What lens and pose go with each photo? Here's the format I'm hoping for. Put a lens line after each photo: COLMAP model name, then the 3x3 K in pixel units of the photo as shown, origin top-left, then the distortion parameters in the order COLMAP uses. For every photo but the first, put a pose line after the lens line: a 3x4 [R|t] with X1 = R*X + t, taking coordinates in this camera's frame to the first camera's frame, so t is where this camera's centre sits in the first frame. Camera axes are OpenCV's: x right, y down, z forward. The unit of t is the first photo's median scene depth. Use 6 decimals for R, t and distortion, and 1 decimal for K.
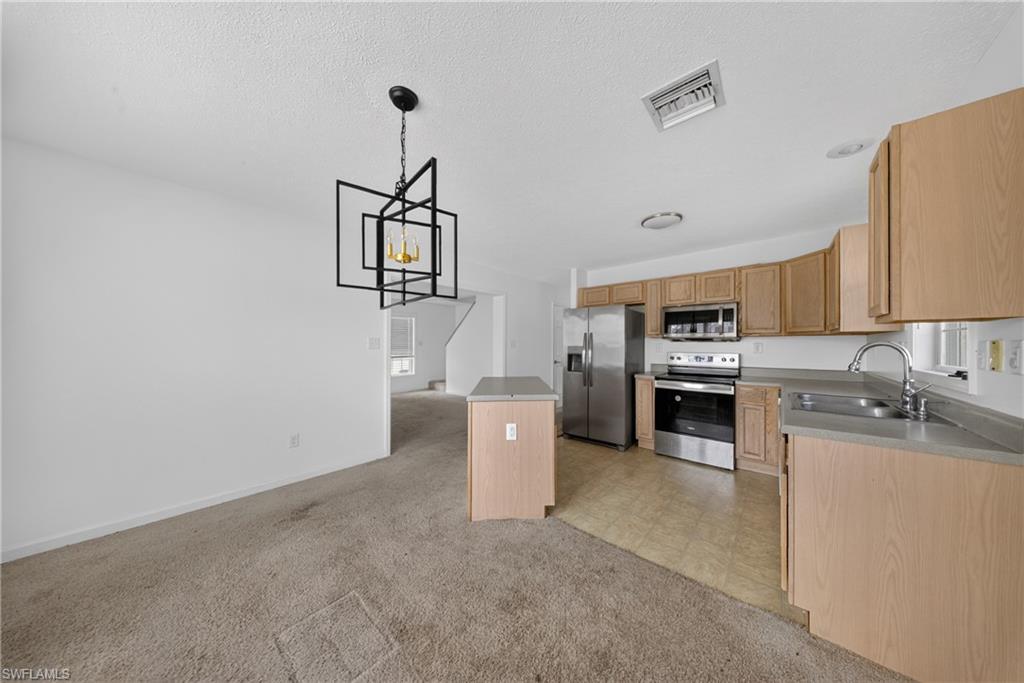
lens RADIAL K [[289.4, 0, 526.2], [0, 289.4, 342.6], [0, 0, 1]] dist [0.000321, 0.000012]
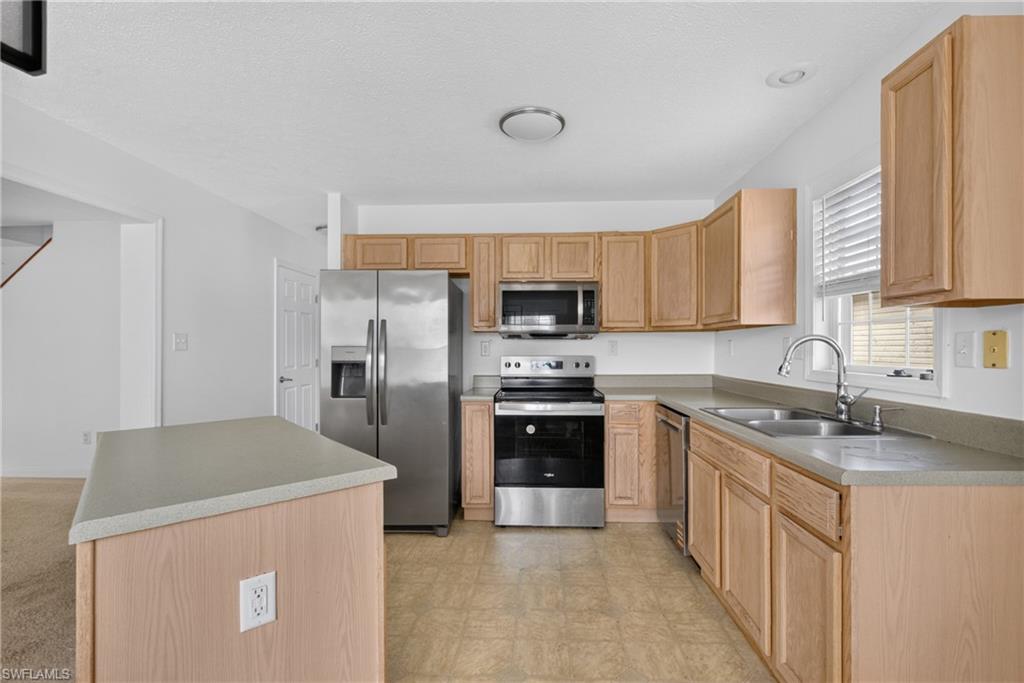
lens RADIAL K [[447.0, 0, 513.2], [0, 447.0, 347.8], [0, 0, 1]] dist [0.002153, -0.000192]
pose [[0.802432, -0.002291, 0.596739, -0.067676], [-0.002297, 0.999973, 0.006928, 0.010616], [-0.596739, -0.006930, 0.802405, 0.239421]]
